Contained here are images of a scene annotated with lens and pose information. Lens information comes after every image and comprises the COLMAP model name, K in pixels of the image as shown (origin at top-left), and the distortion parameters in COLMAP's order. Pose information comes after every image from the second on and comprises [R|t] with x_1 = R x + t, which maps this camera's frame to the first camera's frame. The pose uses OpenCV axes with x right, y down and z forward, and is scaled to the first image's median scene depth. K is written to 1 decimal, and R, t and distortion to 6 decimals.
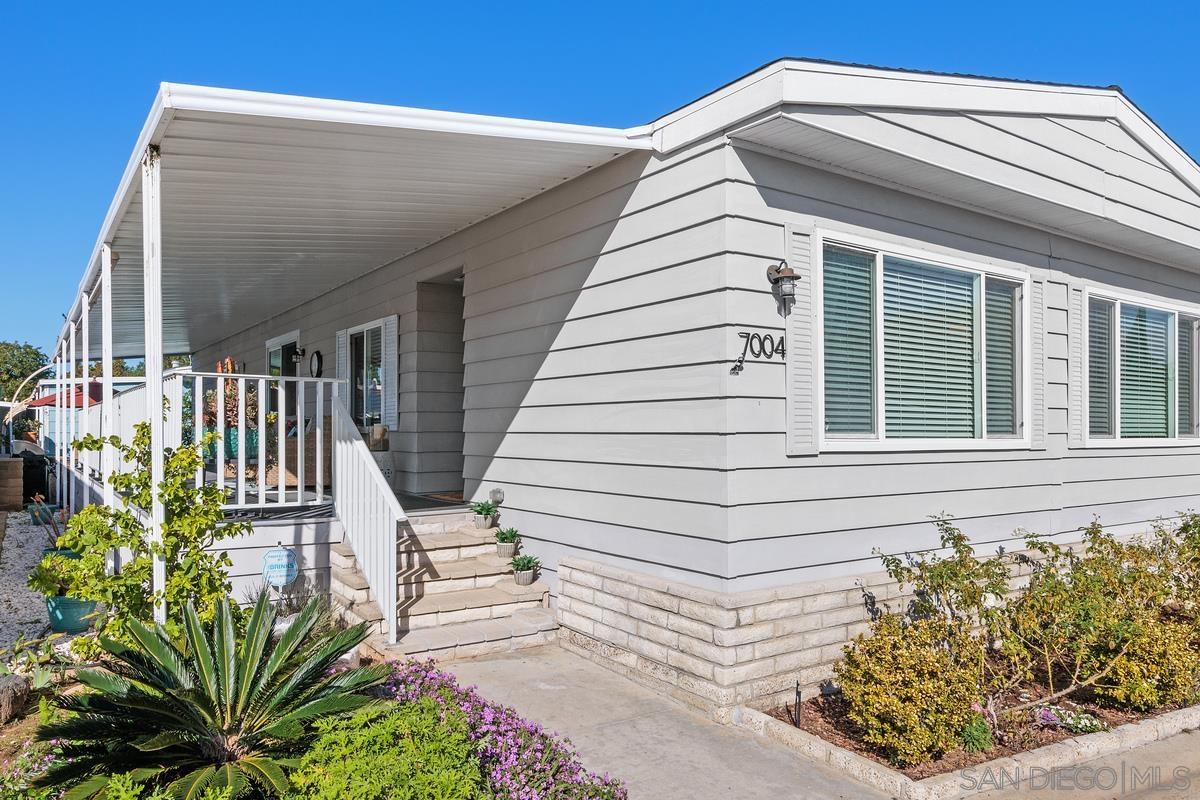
lens RADIAL K [[822.5, 0, 600.3], [0, 822.5, 375.2], [0, 0, 1]] dist [-0.003805, -0.001564]
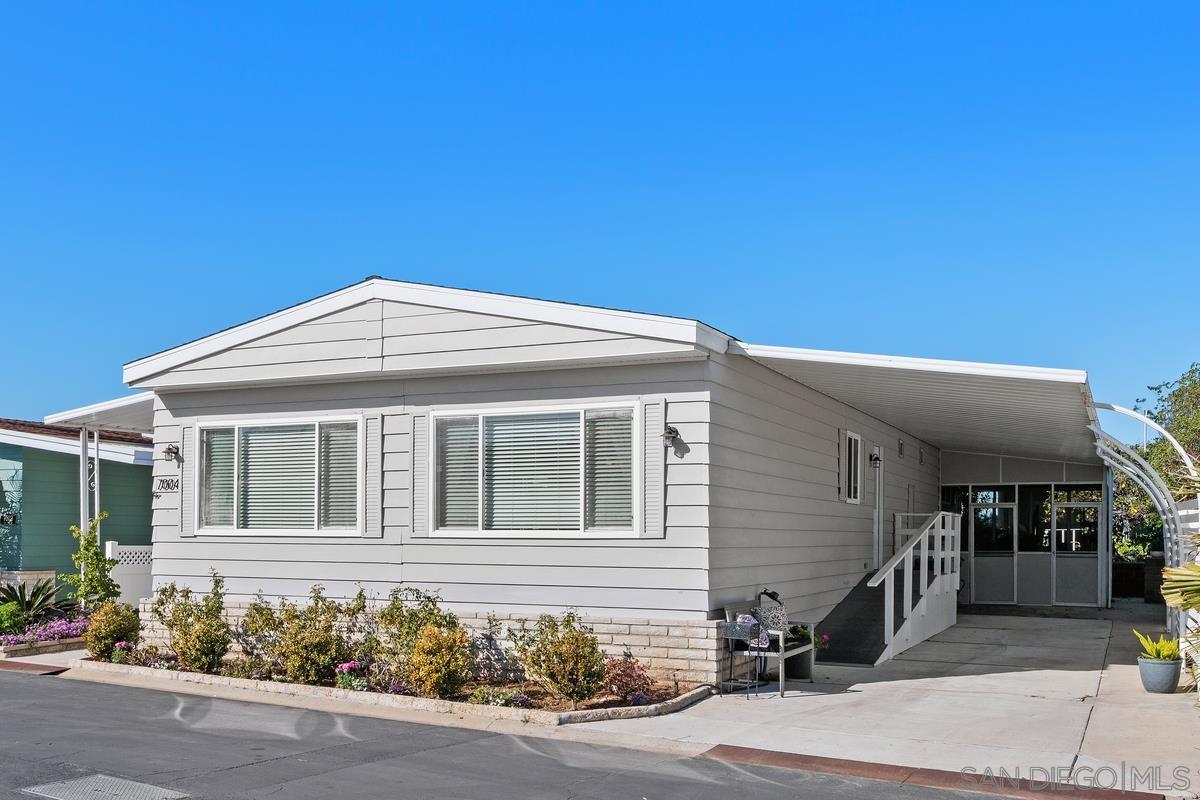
lens RADIAL K [[1155.5, 0, 600.0], [0, 1155.5, 400.0], [0, 0, 1]] dist [-0.004329, -0.007508]
pose [[0.504118, -0.100109, -0.857813, 2.638162], [0.056548, 0.994954, -0.082881, 0.045704], [0.861781, -0.006725, 0.507235, 0.353323]]
